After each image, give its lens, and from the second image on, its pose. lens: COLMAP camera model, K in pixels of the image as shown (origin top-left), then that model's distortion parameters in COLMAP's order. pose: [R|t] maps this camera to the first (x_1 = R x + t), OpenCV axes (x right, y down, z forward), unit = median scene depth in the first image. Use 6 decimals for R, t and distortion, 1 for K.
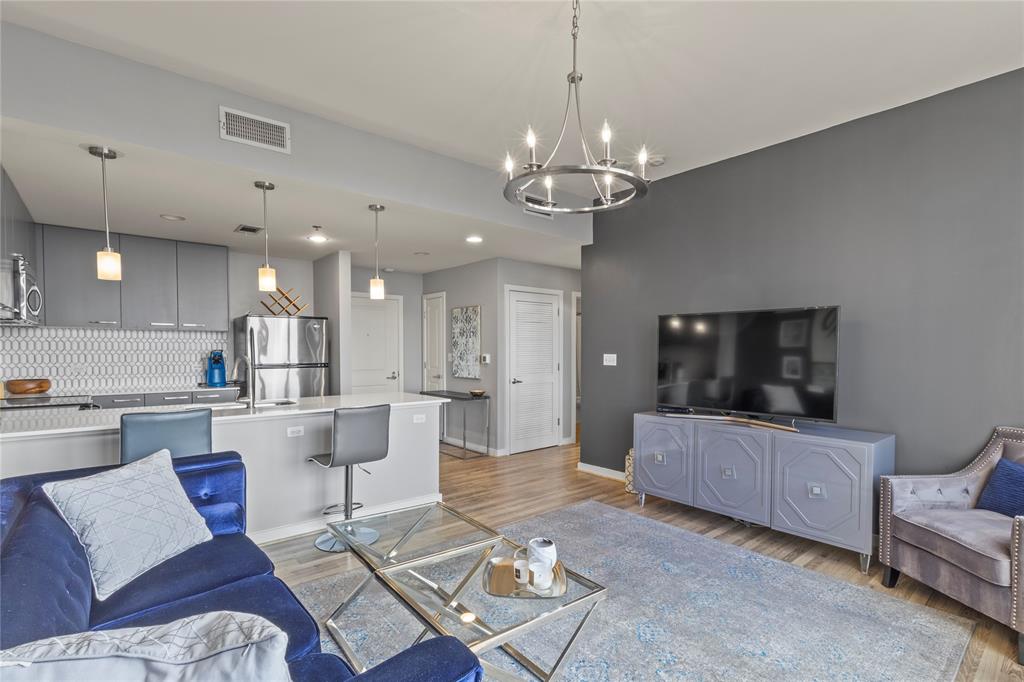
lens RADIAL K [[479.5, 0, 505.6], [0, 479.5, 347.0], [0, 0, 1]] dist [0.003850, 0.001261]
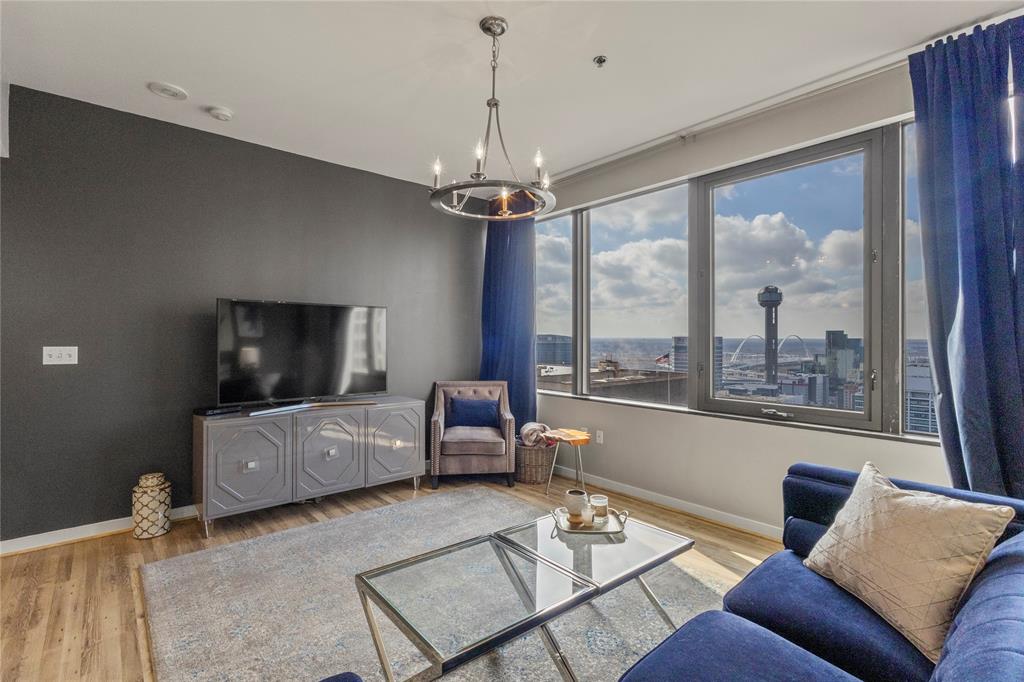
lens RADIAL K [[479.5, 0, 502.7], [0, 479.5, 336.0], [0, 0, 1]] dist [0.003850, 0.001261]
pose [[-0.015478, 0.004076, 0.999872, -0.555299], [-0.006023, 0.999973, -0.004170, 0.000459], [-0.999862, -0.006087, -0.015453, 0.571182]]
